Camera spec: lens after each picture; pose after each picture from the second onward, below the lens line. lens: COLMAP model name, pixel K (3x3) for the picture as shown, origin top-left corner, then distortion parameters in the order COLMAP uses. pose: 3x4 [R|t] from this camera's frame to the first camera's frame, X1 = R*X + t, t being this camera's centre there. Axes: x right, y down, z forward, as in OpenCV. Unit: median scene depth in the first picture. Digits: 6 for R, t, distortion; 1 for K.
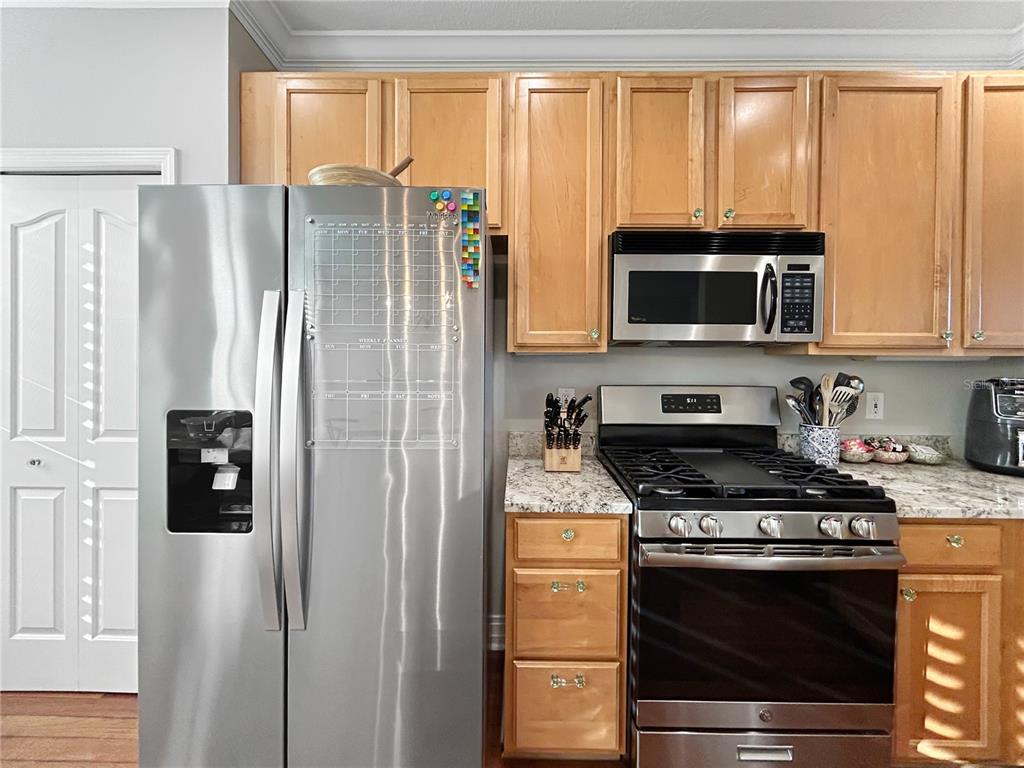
lens RADIAL K [[425.1, 0, 519.1], [0, 425.1, 359.6], [0, 0, 1]] dist [0.000981, 0.000570]
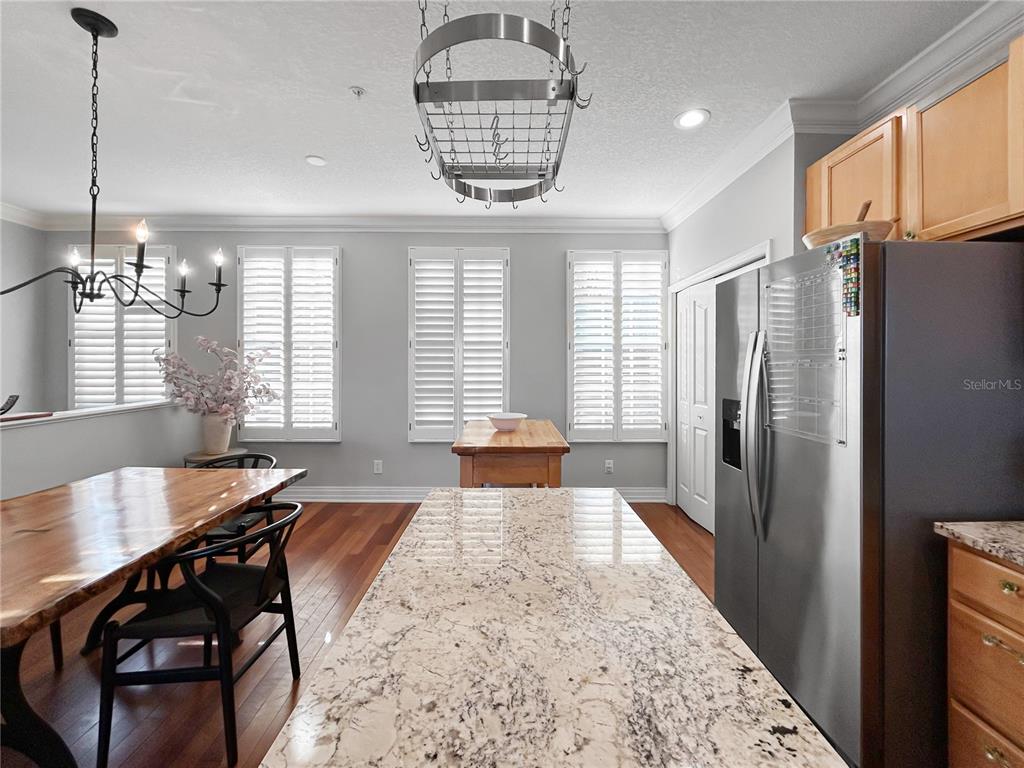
lens RADIAL K [[425.1, 0, 513.1], [0, 425.1, 383.9], [0, 0, 1]] dist [0.000981, 0.000570]
pose [[0.021862, 0.045464, -0.998727, 0.741140], [-0.008211, 0.998940, 0.045294, -0.016720], [0.999727, 0.007211, 0.022212, -0.000565]]
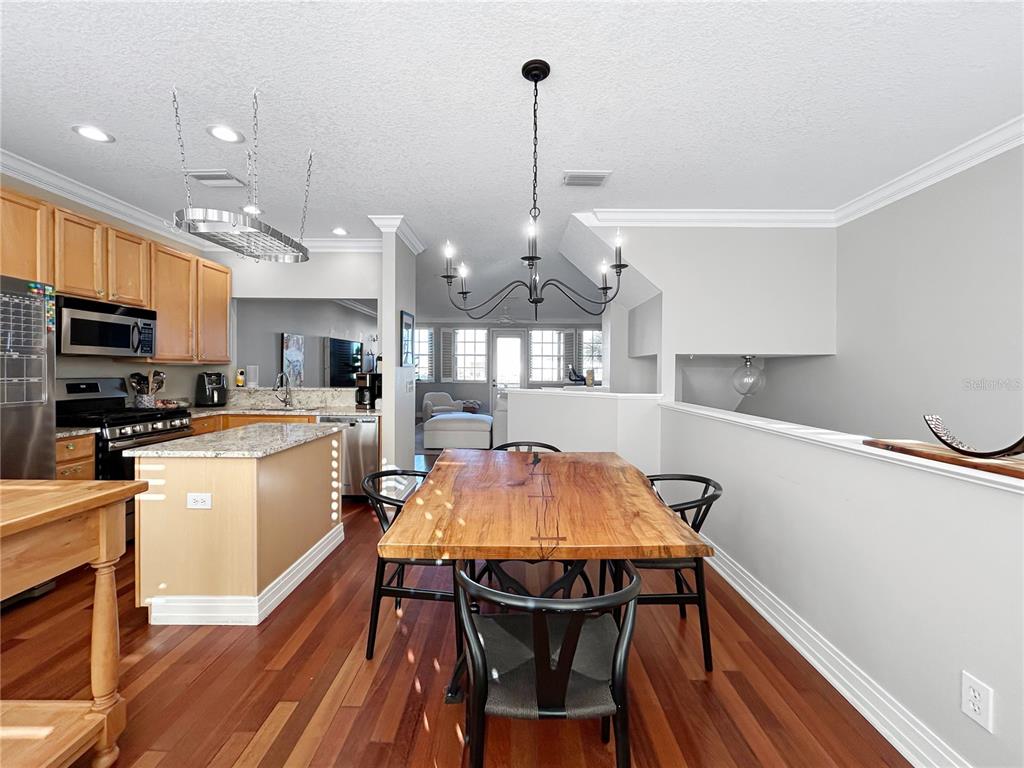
lens RADIAL K [[425.1, 0, 507.7], [0, 425.1, 376.4], [0, 0, 1]] dist [0.000981, 0.000570]
pose [[0.012197, -0.021187, 0.999701, -1.585685], [-0.001206, 0.999774, 0.021203, 0.013353], [-0.999925, -0.001464, 0.012169, -0.961616]]
